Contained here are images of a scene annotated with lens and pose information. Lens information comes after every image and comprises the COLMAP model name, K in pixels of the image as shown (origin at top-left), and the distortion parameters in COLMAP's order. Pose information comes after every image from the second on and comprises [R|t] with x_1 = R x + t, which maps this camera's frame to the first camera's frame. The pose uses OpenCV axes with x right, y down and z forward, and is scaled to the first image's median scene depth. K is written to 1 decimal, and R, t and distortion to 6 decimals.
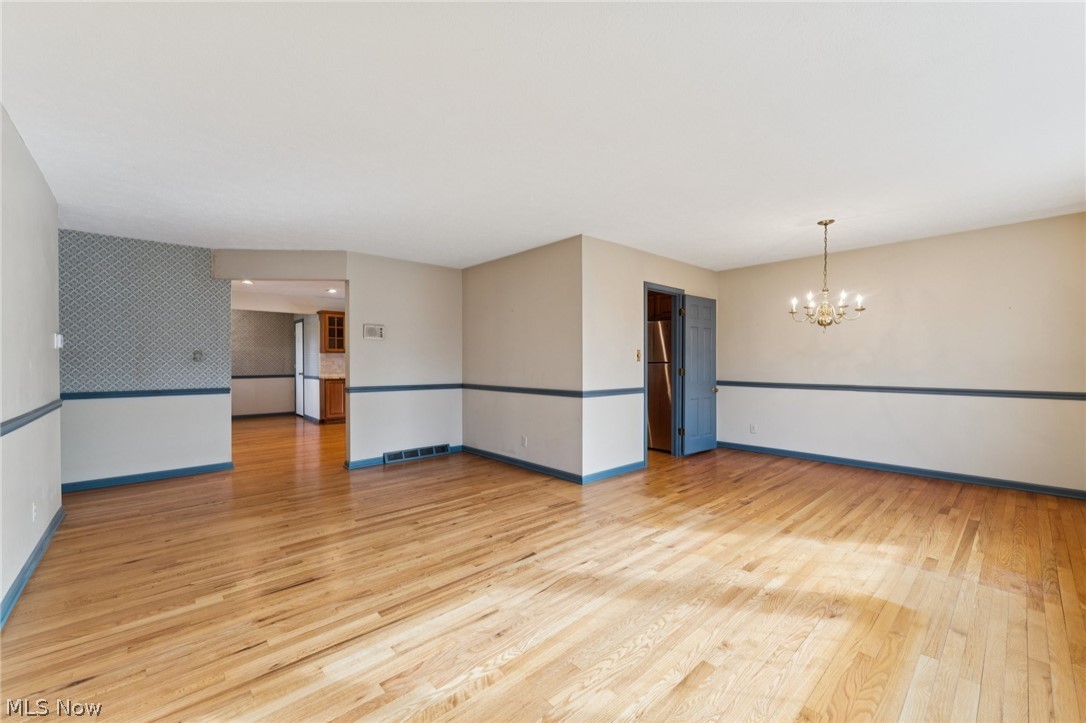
lens RADIAL K [[434.0, 0, 536.9], [0, 434.0, 358.1], [0, 0, 1]] dist [-0.002504, -0.000219]
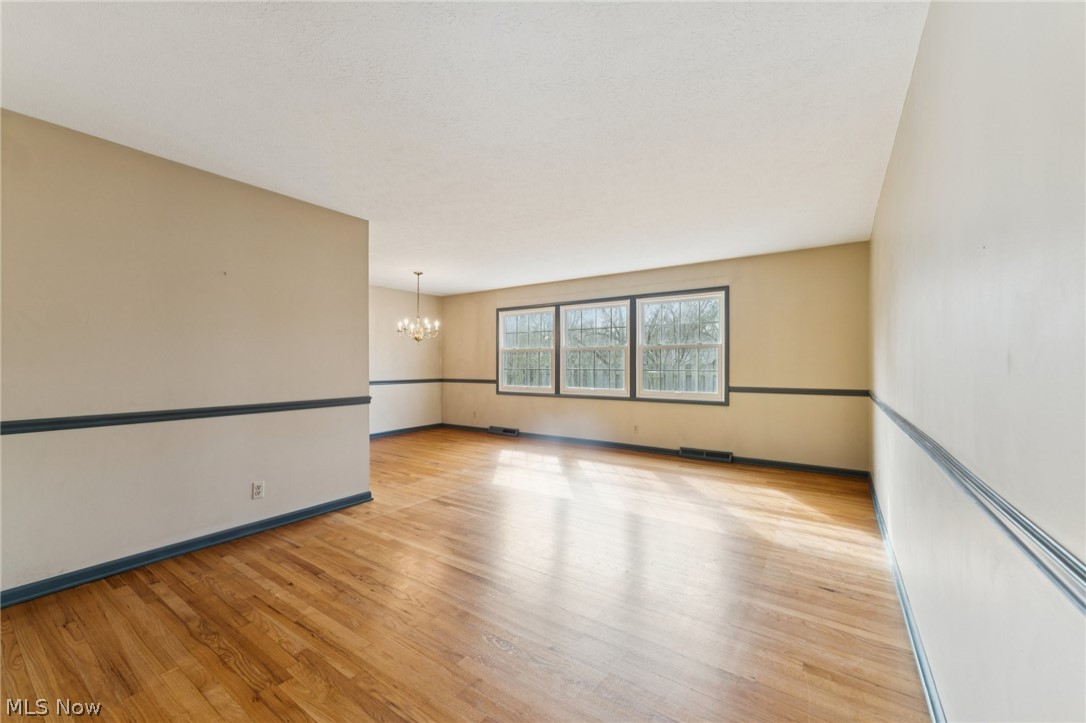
lens RADIAL K [[434.0, 0, 543.7], [0, 434.0, 365.2], [0, 0, 1]] dist [-0.002504, -0.000219]
pose [[-0.236026, 0.001526, 0.971746, -1.059290], [-0.005946, 0.999978, -0.003014, 0.014828], [-0.971729, -0.006489, -0.236011, 1.073057]]
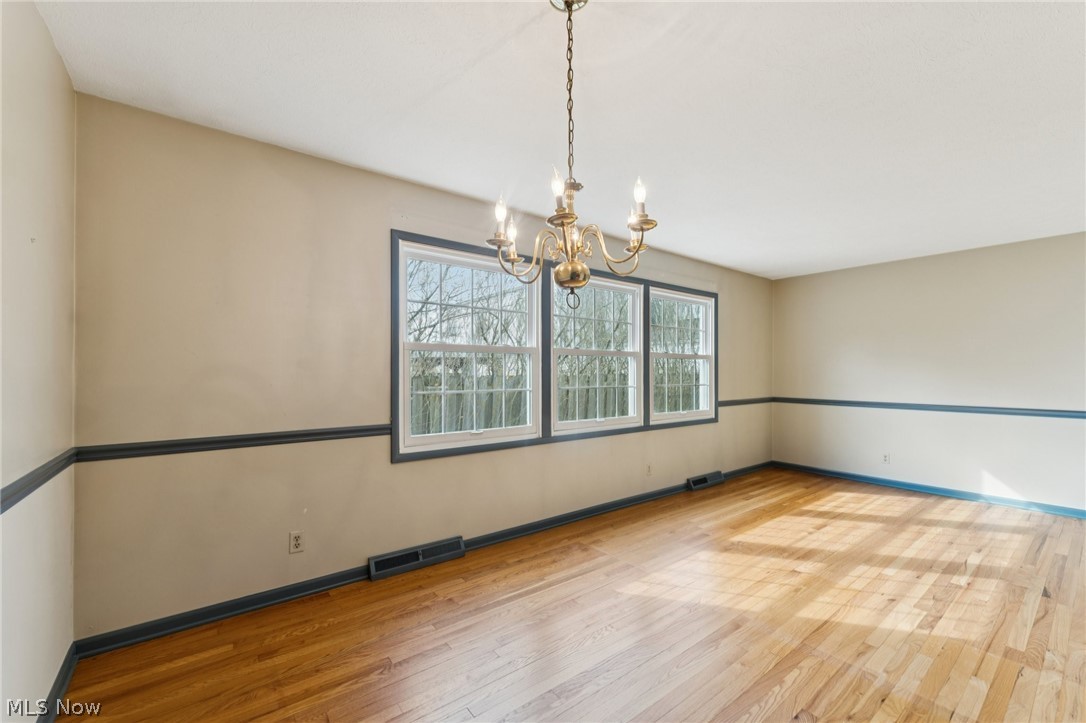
lens RADIAL K [[434.0, 0, 535.4], [0, 434.0, 370.9], [0, 0, 1]] dist [-0.002504, -0.000219]
pose [[-0.996790, 0.003752, 0.079970, 0.762370], [0.002976, 0.999947, -0.009821, -0.005871], [-0.080003, -0.009551, -0.996749, 1.556190]]
